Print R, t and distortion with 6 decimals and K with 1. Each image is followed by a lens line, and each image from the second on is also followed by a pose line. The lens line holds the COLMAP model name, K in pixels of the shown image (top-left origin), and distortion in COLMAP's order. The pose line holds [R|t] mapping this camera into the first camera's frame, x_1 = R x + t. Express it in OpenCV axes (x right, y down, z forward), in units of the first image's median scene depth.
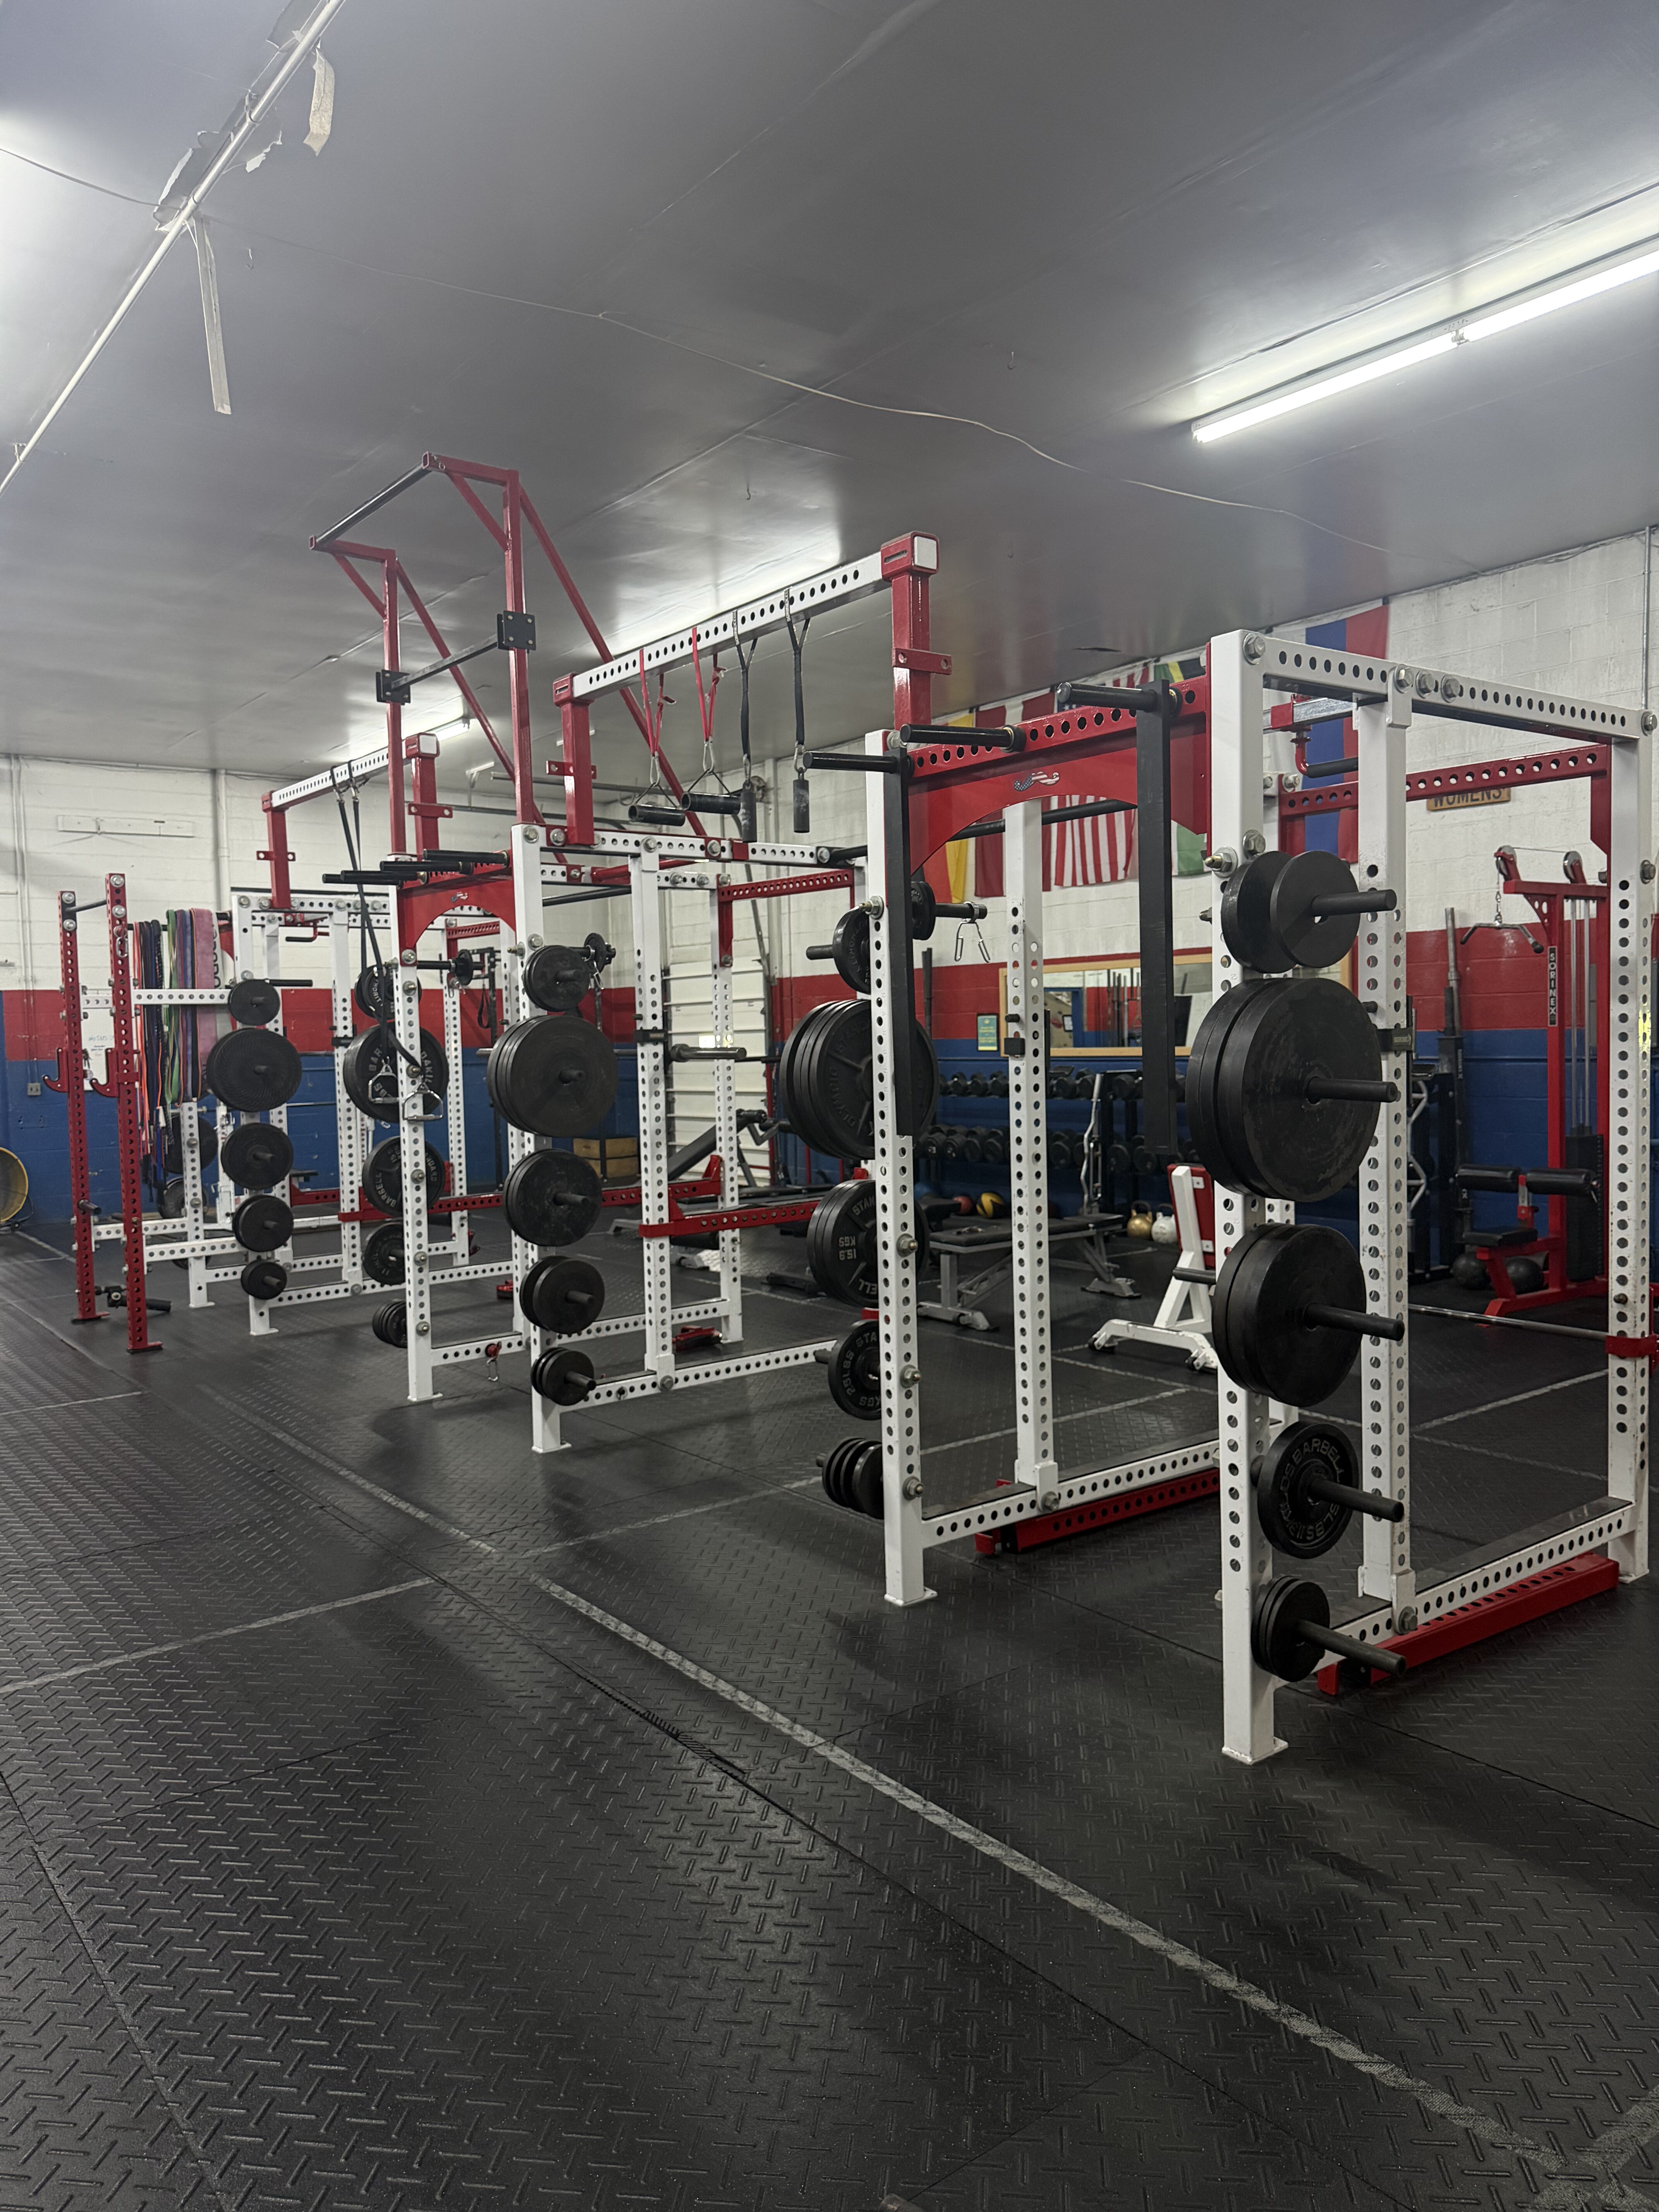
lens RADIAL K [[1547.2, 0, 829.5], [0, 1547.2, 1106.0], [0, 0, 1]] dist [0.172164, -0.319642]
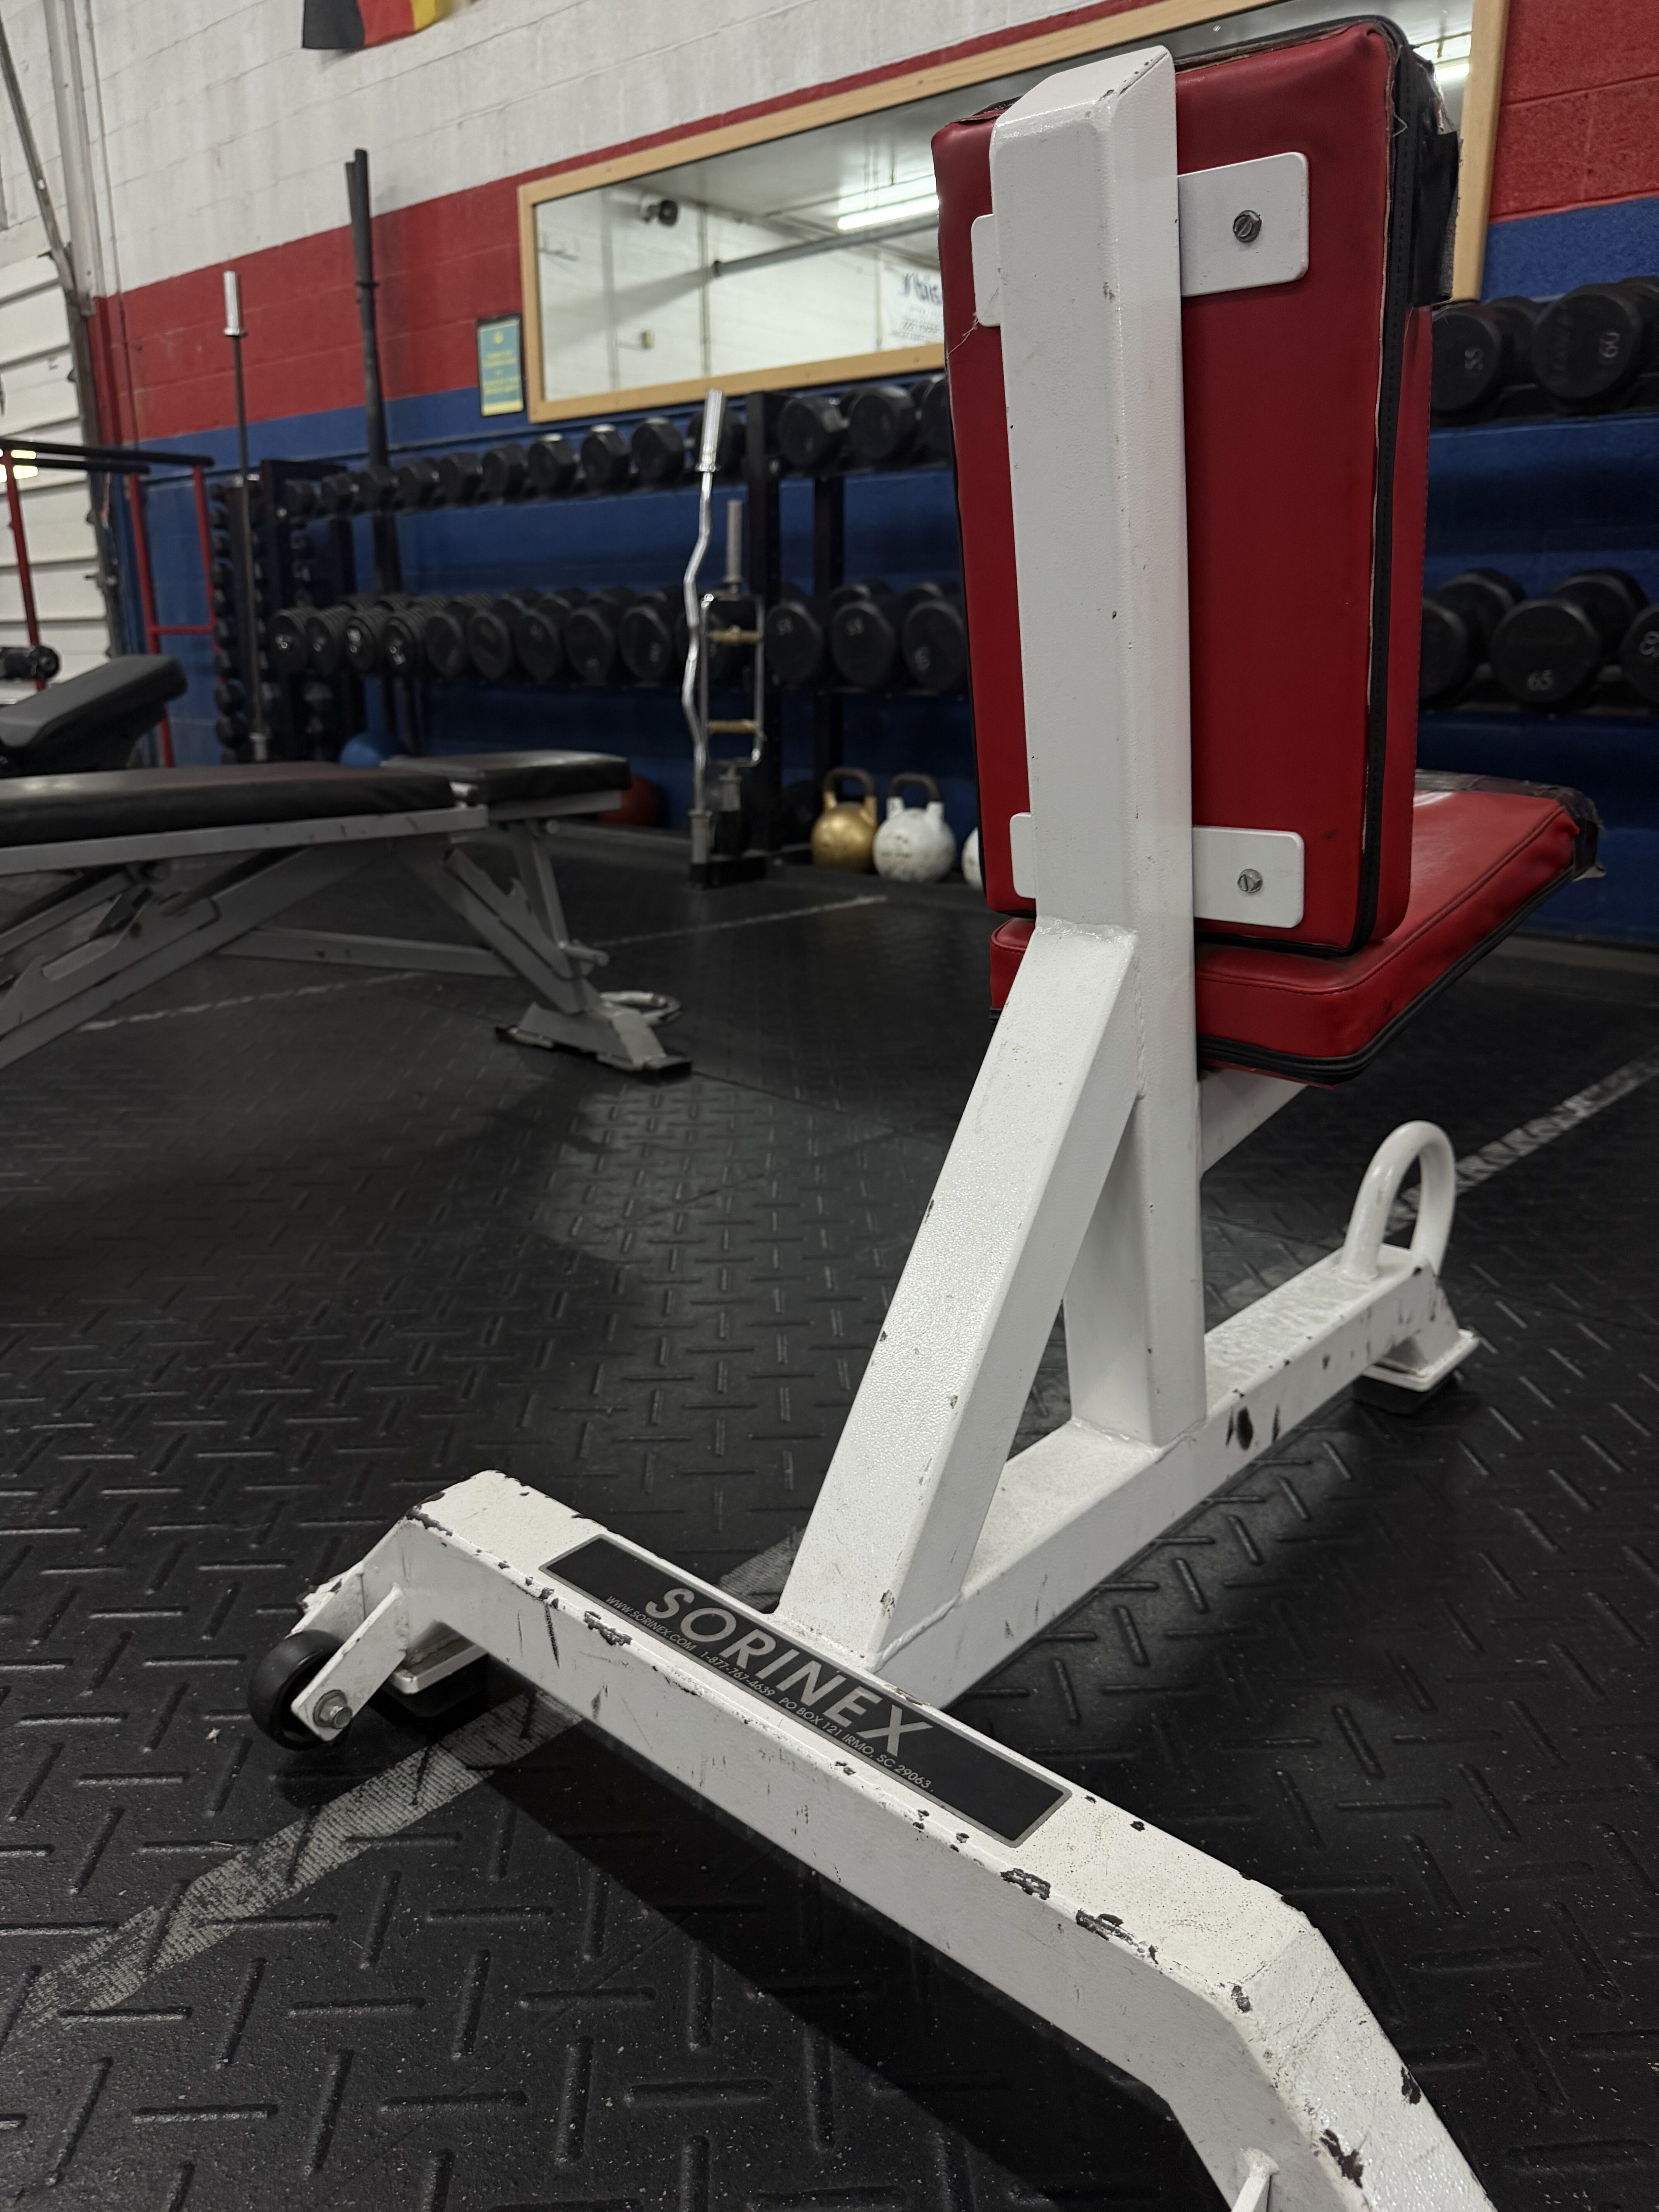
lens RADIAL K [[1547.2, 0, 829.5], [0, 1547.2, 1106.0], [0, 0, 1]] dist [0.172164, -0.319642]
pose [[0.986999, -0.021803, 0.159239, 0.101625], [-0.014726, 0.974321, 0.224680, 0.042714], [-0.160048, -0.224104, 0.961333, 0.471694]]
